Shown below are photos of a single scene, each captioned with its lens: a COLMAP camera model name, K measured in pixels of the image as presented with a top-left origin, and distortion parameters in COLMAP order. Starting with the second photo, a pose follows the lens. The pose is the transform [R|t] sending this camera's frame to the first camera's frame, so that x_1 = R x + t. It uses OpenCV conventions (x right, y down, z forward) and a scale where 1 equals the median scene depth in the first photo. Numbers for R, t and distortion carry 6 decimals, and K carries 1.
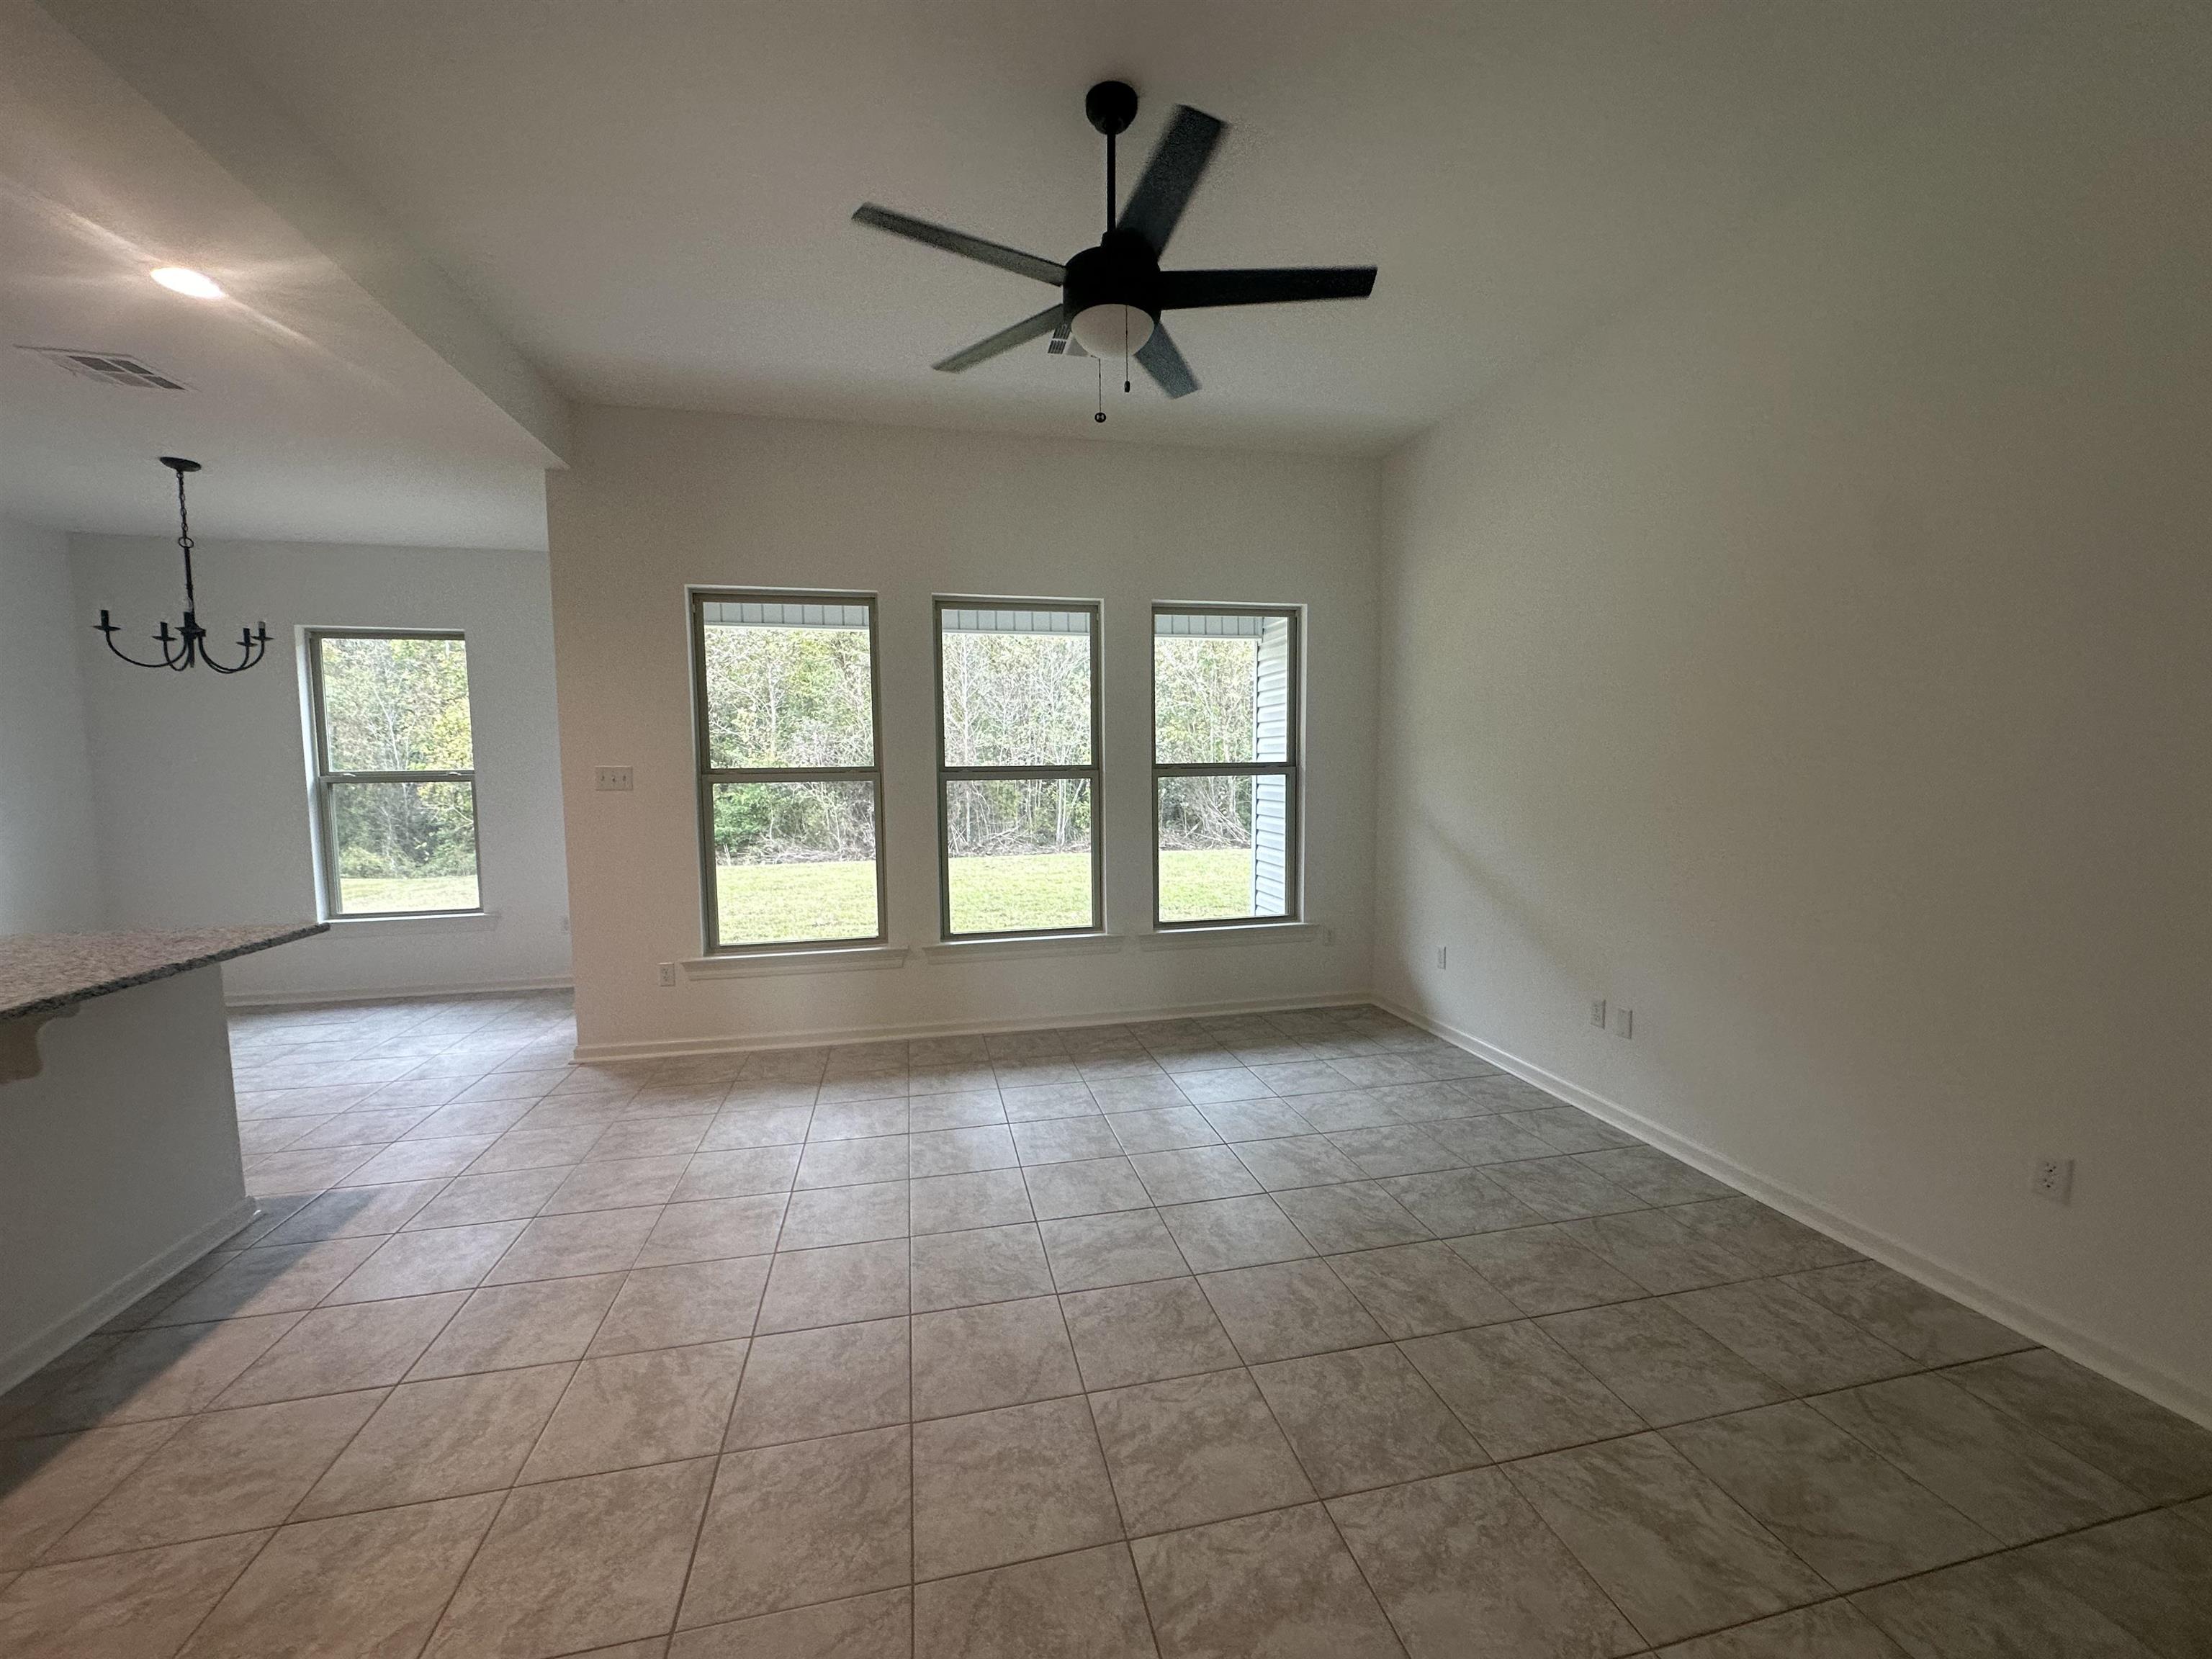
lens RADIAL K [[895.8, 0, 1106.0], [0, 895.8, 829.5], [0, 0, 1]] dist [0.009961, 0.000043]
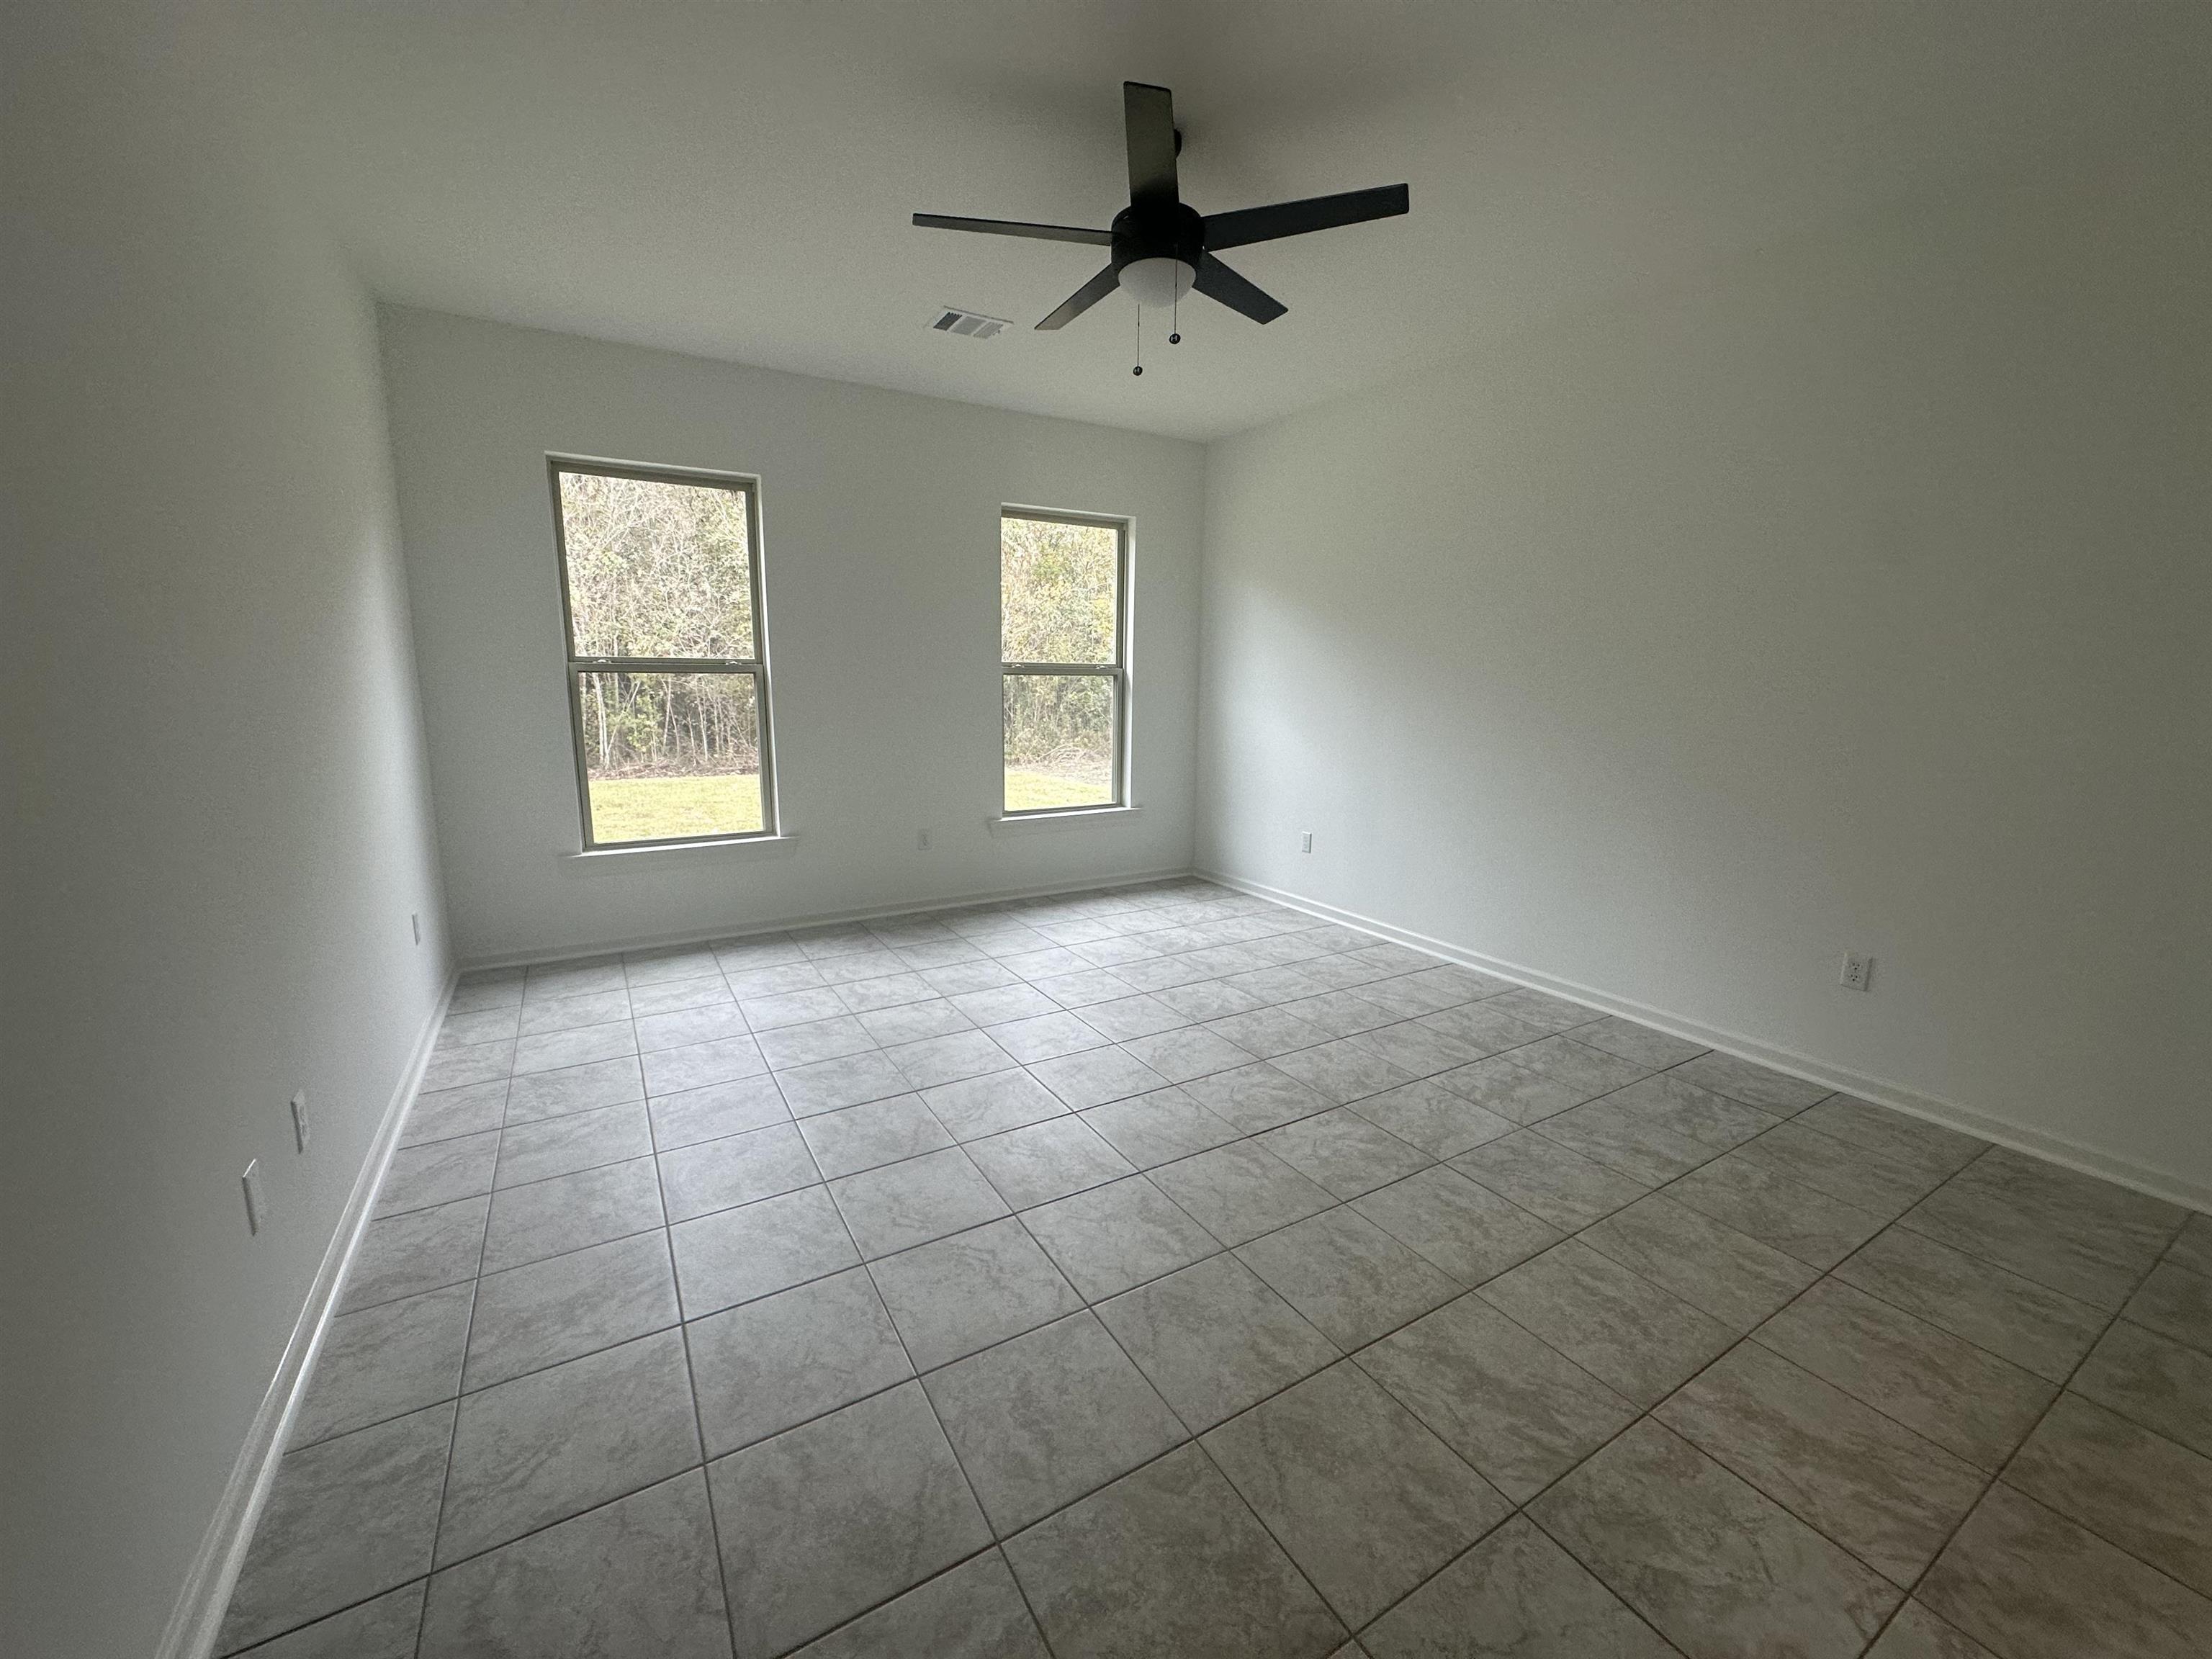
lens RADIAL K [[876.7, 0, 1101.0], [0, 876.7, 821.5], [0, 0, 1]] dist [0.001172, 0.000145]
pose [[0.954437, -0.028837, 0.297016, -0.202233], [-0.001985, 0.994684, 0.102954, 0.006169], [-0.298406, -0.098853, 0.949306, -0.047627]]
